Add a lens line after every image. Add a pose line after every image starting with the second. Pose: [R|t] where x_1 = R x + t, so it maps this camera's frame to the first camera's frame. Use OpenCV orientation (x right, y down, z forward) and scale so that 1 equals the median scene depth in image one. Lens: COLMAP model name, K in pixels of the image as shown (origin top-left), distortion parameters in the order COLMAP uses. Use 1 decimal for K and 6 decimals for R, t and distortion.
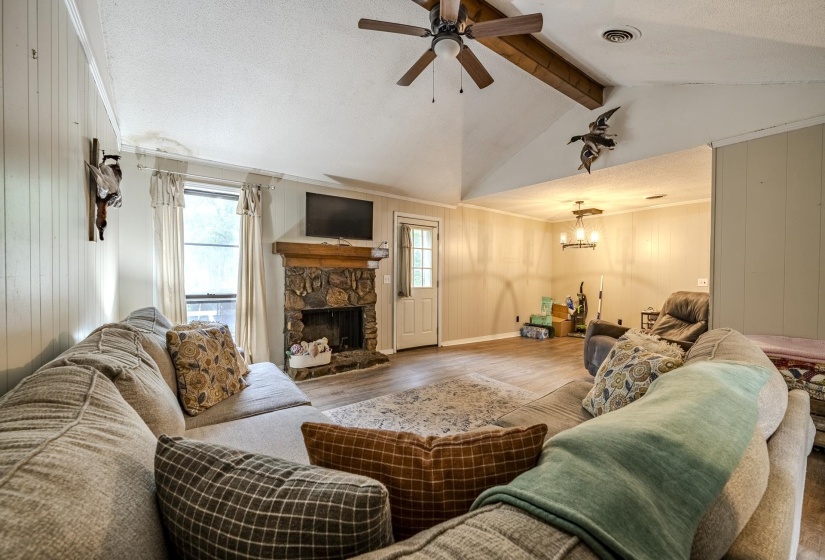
lens RADIAL K [[334.0, 0, 411.0], [0, 334.0, 281.3], [0, 0, 1]] dist [0.002381, -0.000942]
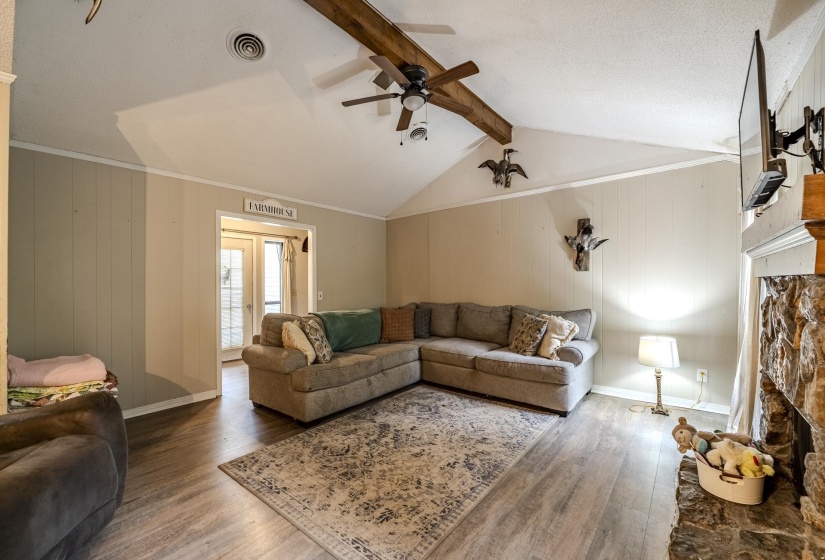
lens RADIAL K [[334.0, 0, 410.2], [0, 334.0, 283.6], [0, 0, 1]] dist [0.002381, -0.000942]
pose [[-0.970135, -0.005105, -0.242512, 0.253128], [-0.011331, 0.999641, 0.024283, -0.040871], [0.242301, 0.026305, -0.969844, 1.344703]]
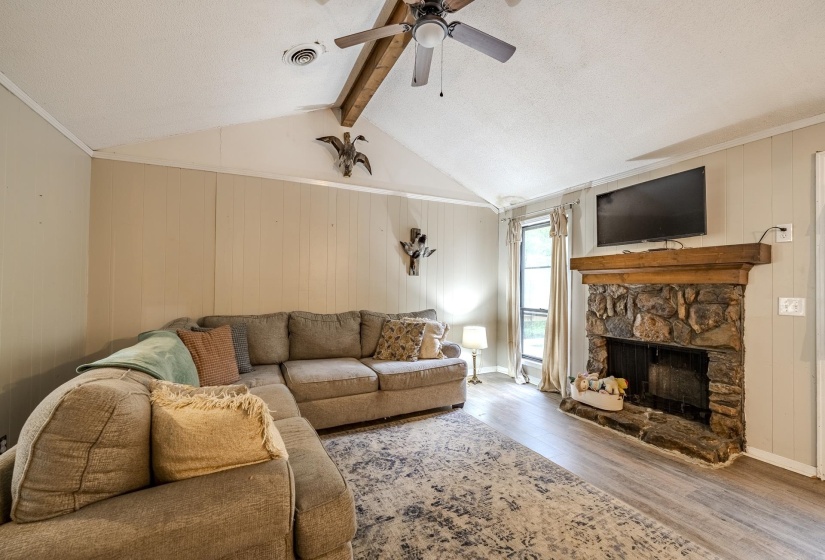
lens RADIAL K [[334.0, 0, 410.1], [0, 334.0, 282.8], [0, 0, 1]] dist [0.002381, -0.000942]
pose [[-0.179569, -0.021808, -0.983504, 0.592379], [-0.032578, 0.999338, -0.016211, -0.017846], [0.983206, 0.029130, -0.180161, 0.693128]]
